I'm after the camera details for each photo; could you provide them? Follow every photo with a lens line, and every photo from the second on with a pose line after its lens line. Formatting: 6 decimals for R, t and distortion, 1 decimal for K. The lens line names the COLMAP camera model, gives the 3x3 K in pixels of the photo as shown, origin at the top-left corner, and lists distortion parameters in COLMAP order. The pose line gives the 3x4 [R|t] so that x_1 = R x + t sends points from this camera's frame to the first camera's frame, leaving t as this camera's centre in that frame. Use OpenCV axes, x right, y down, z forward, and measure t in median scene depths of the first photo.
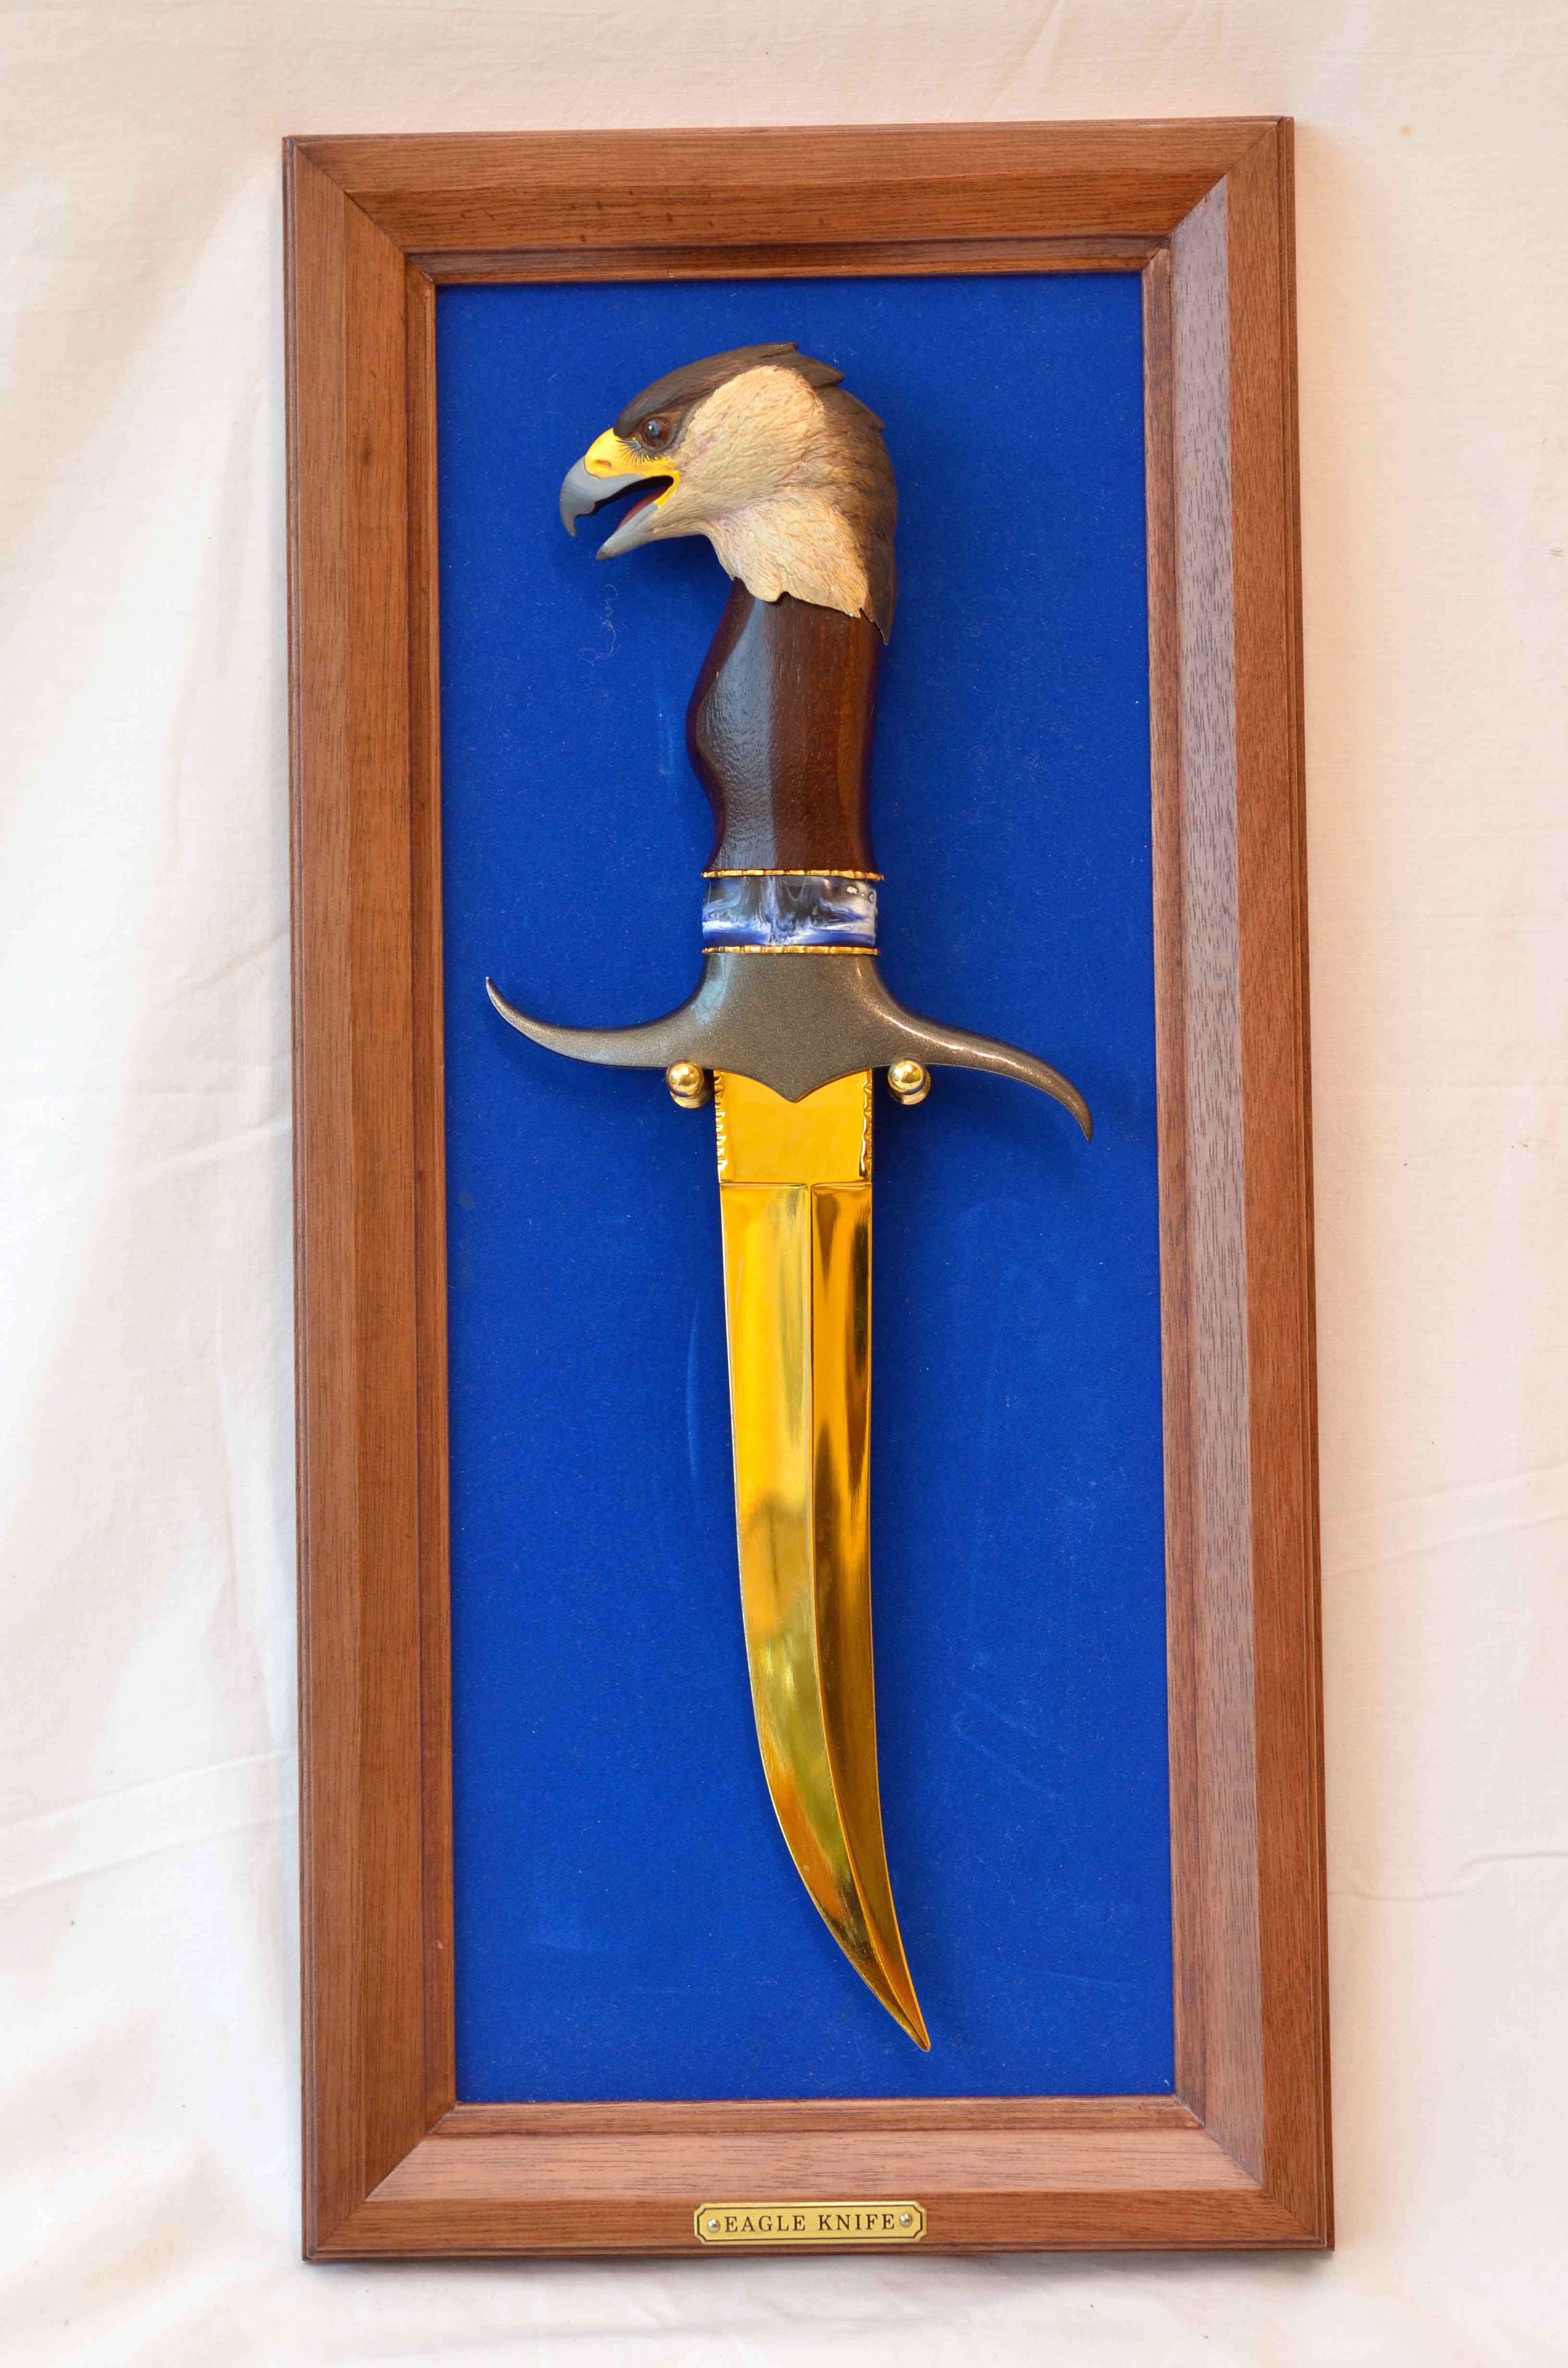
lens RADIAL K [[6593.9, 0, 769.7], [0, 6593.9, 1204.8], [0, 0, 1]] dist [-0.064446, 0.000000]
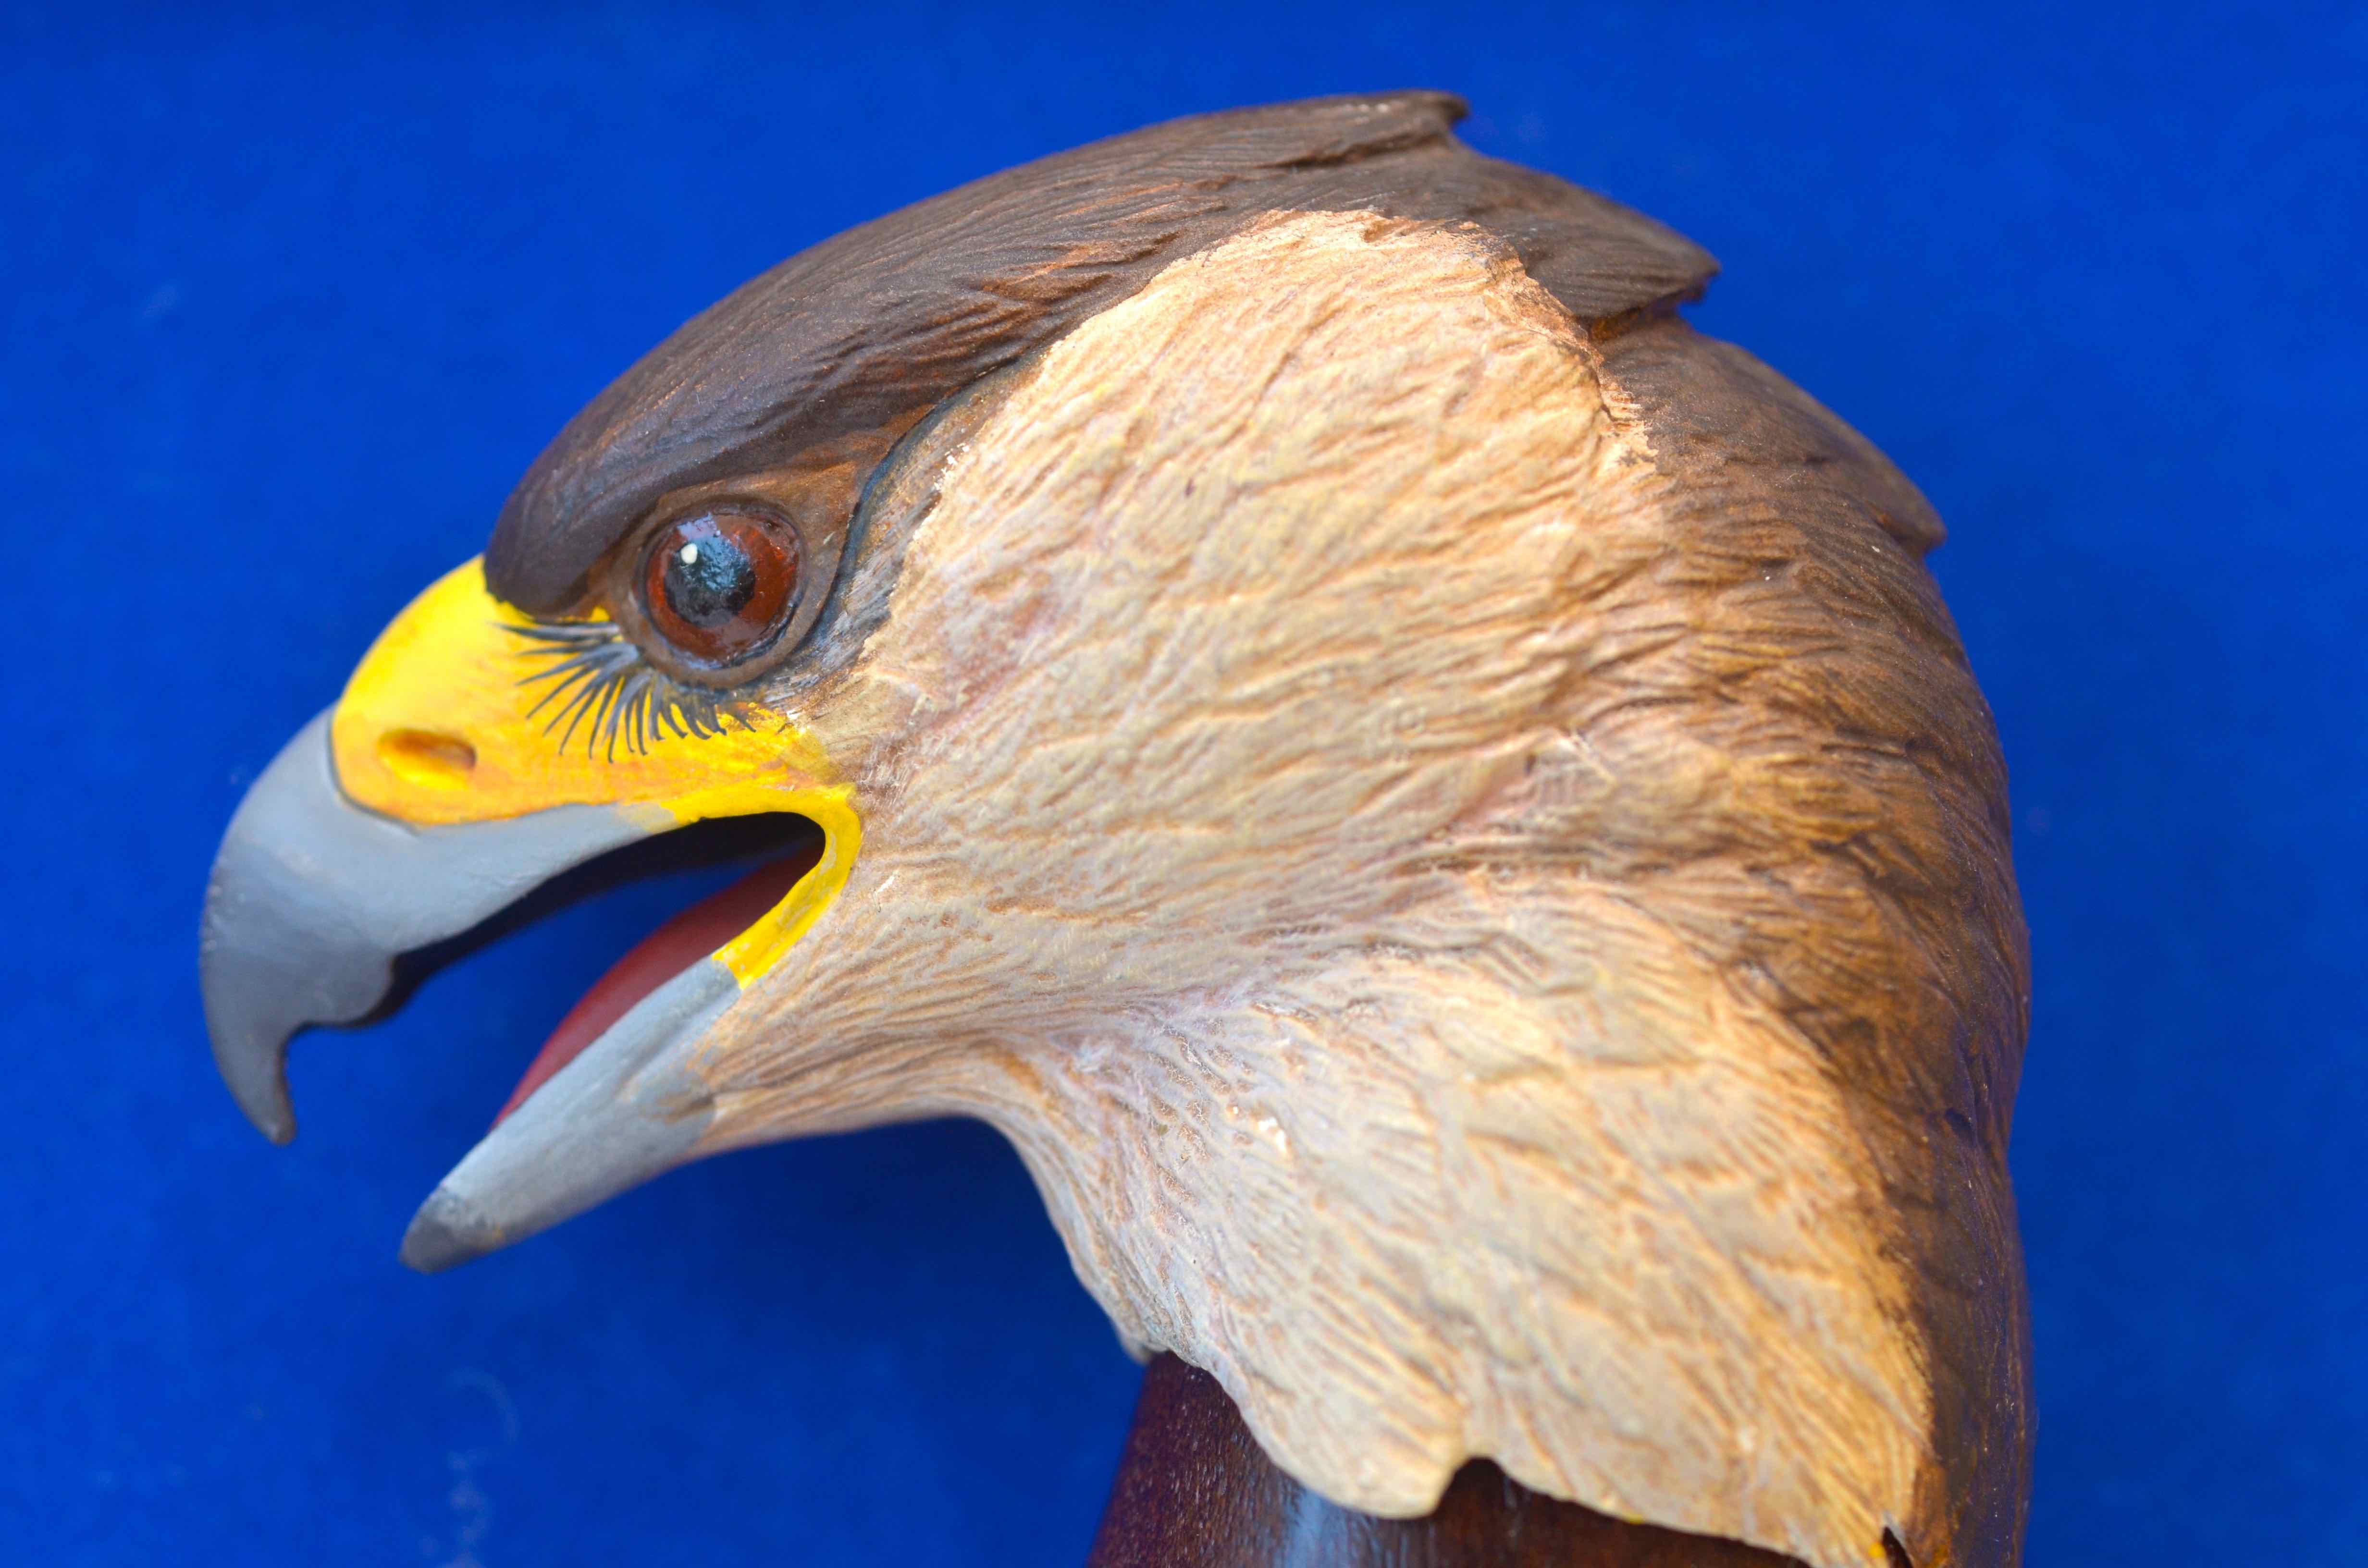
lens RADIAL K [[6593.9, 0, 1184.6], [0, 6593.9, 783.6], [0, 0, 1]] dist [-0.064446, 0.000000]
pose [[0.994727, -0.017867, 0.100991, -0.023115], [0.026720, 0.995849, -0.087006, -0.095562], [-0.099017, 0.089245, 0.991076, 0.819852]]
